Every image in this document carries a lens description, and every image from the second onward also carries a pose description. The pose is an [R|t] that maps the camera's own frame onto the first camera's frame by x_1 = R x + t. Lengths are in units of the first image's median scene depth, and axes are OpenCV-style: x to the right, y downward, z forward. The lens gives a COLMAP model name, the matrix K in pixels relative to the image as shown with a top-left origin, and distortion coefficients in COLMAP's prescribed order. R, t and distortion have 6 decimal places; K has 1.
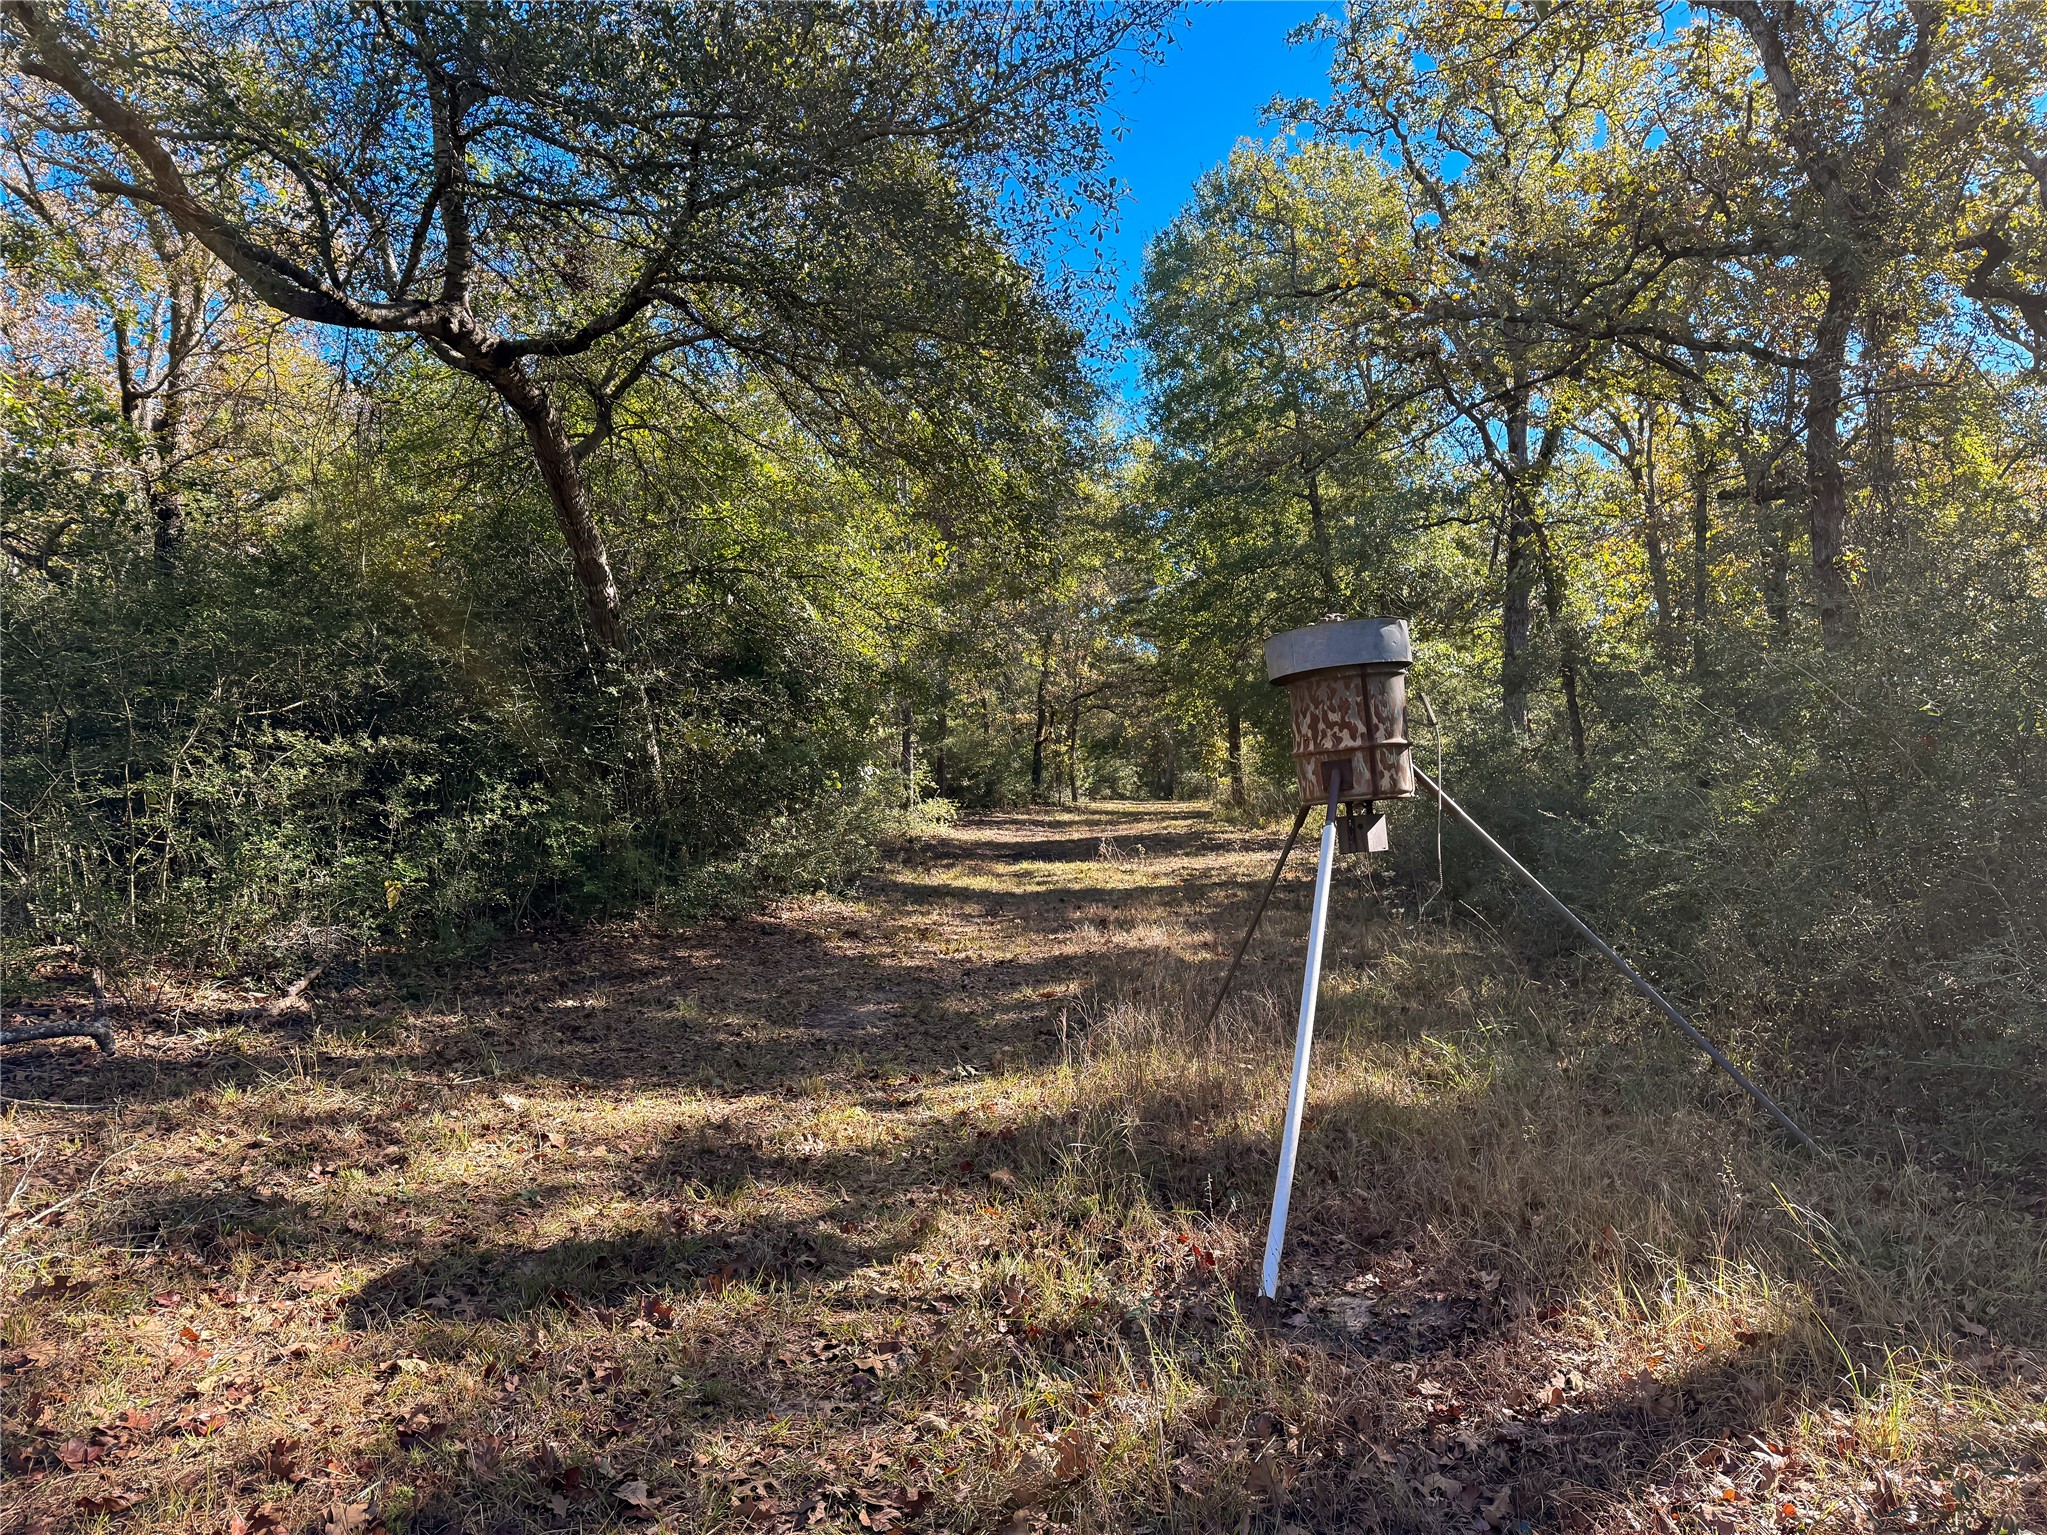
lens RADIAL K [[1431.4, 0, 1024.9], [0, 1431.4, 765.8], [0, 0, 1]] dist [0.004639, 0.000279]
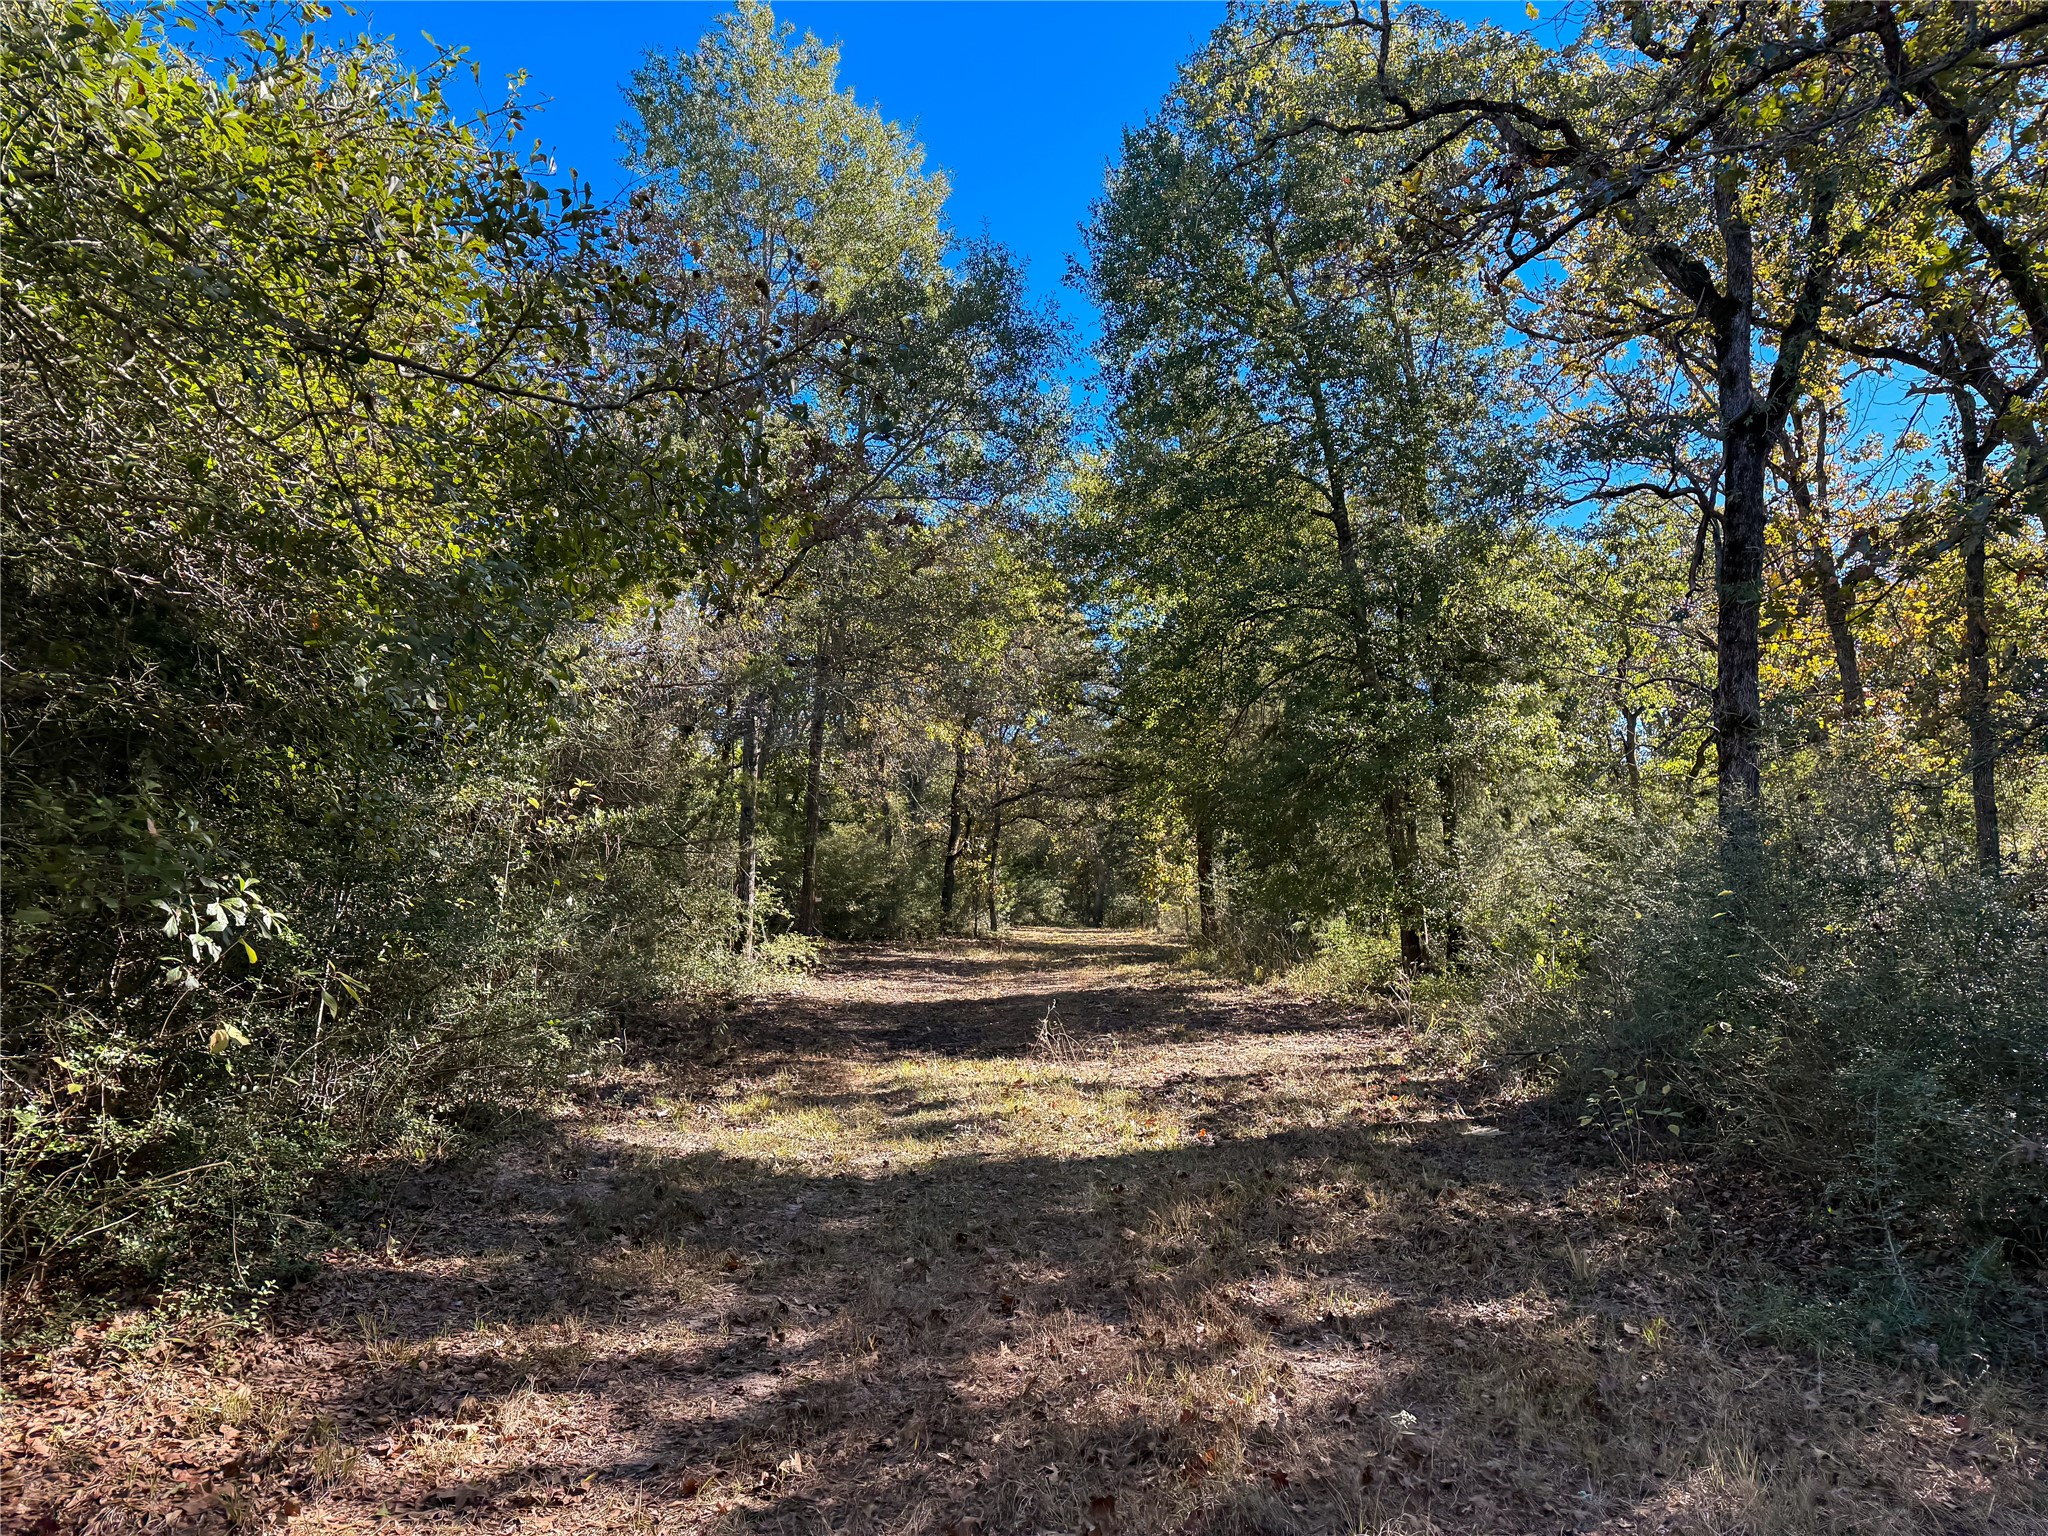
lens RADIAL K [[1432.1, 0, 1028.4], [0, 1432.1, 769.5], [0, 0, 1]] dist [0.004639, 0.000279]
pose [[0.998106, 0.022961, 0.057068, 0.008010], [-0.018308, 0.996565, -0.080764, -0.001615], [-0.058727, 0.079566, 0.995098, 0.248303]]
